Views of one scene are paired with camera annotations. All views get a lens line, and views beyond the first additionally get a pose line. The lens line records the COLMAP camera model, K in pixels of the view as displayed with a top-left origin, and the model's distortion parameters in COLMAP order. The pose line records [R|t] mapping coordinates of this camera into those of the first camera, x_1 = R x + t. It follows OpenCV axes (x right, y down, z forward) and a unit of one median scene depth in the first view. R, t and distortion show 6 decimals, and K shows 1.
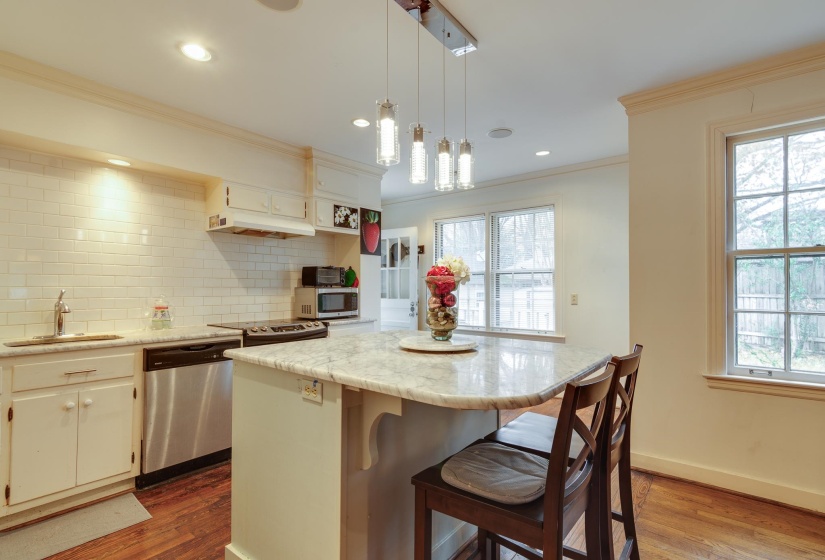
lens RADIAL K [[397.5, 0, 422.0], [0, 397.5, 282.3], [0, 0, 1]] dist [-0.000975, 0.000175]
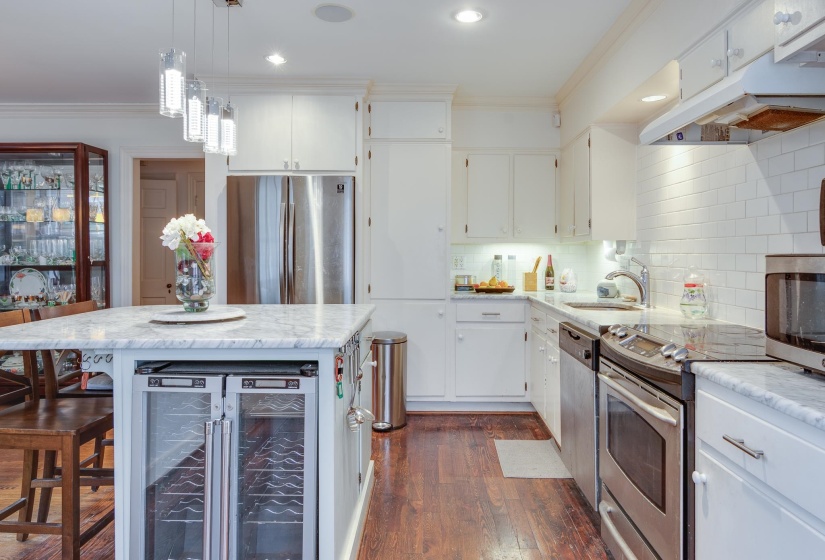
lens RADIAL K [[567.8, 0, 441.2], [0, 567.8, 257.1], [0, 0, 1]] dist [0.001809, 0.000377]
pose [[-0.796520, -0.004650, -0.604594, 0.188428], [0.001196, 0.999956, -0.009266, 0.019314], [0.604611, -0.008103, -0.796480, 1.145487]]
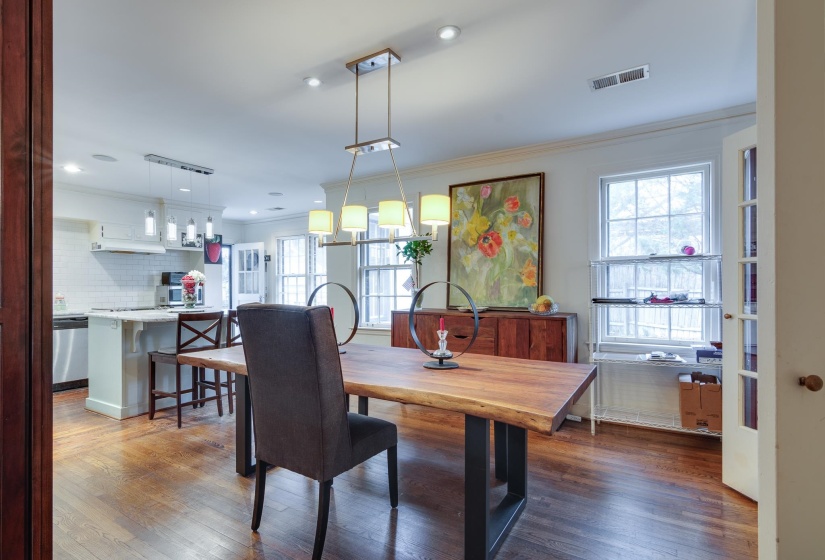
lens RADIAL K [[409.1, 0, 416.6], [0, 409.1, 289.1], [0, 0, 1]] dist [-0.000870, -0.000101]
pose [[0.994333, -0.006420, 0.106113, 0.522122], [0.004206, 0.999769, 0.021079, -0.003500], [-0.106224, -0.020513, 0.994131, -0.696115]]
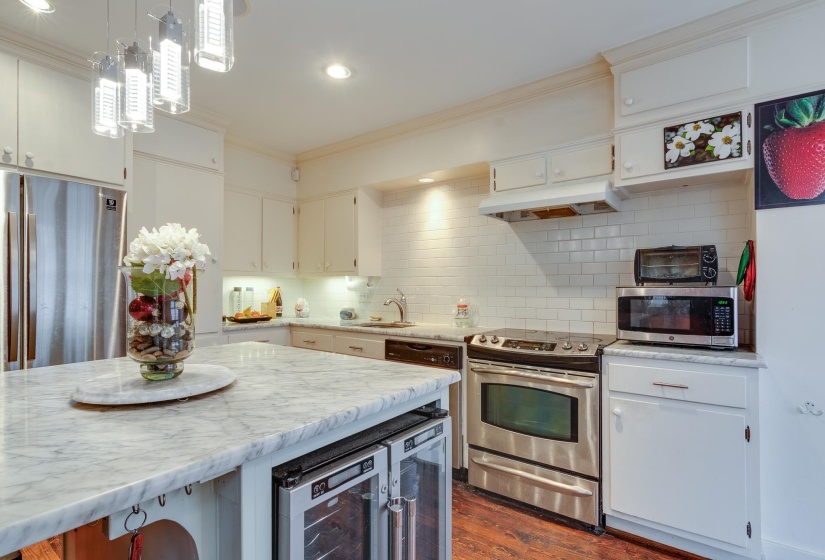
lens RADIAL K [[403.1, 0, 421.7], [0, 403.1, 285.3], [0, 0, 1]] dist [0.000441, 0.000751]
pose [[0.034469, -0.008355, -0.999371, 0.298295], [0.013338, 0.999880, -0.007900, 0.012532], [0.999317, -0.013057, 0.034576, 0.656331]]
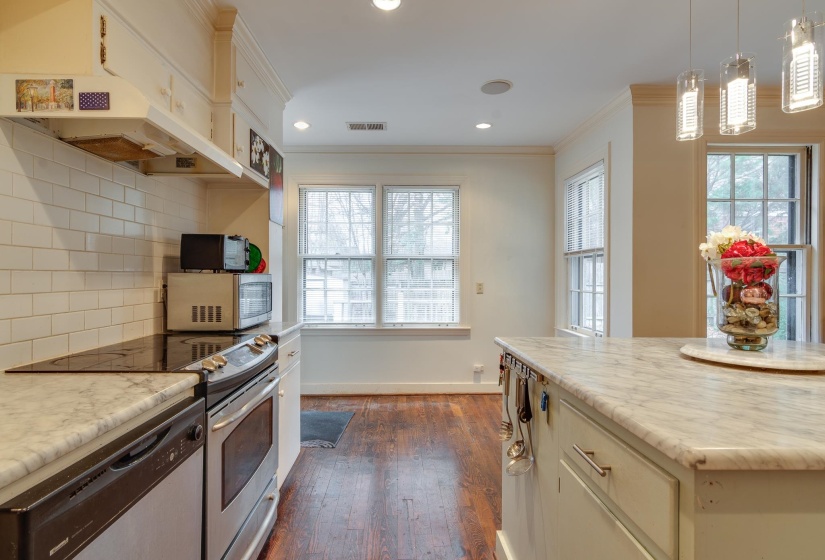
lens RADIAL K [[406.0, 0, 412.5], [0, 406.0, 280.0], [0, 0, 1]] dist [0.000853, 0.000324]
pose [[0.775663, -0.001298, 0.631145, -0.408242], [-0.012562, 0.999768, 0.017495, 0.009203], [-0.631022, -0.021499, 0.775467, 0.394153]]
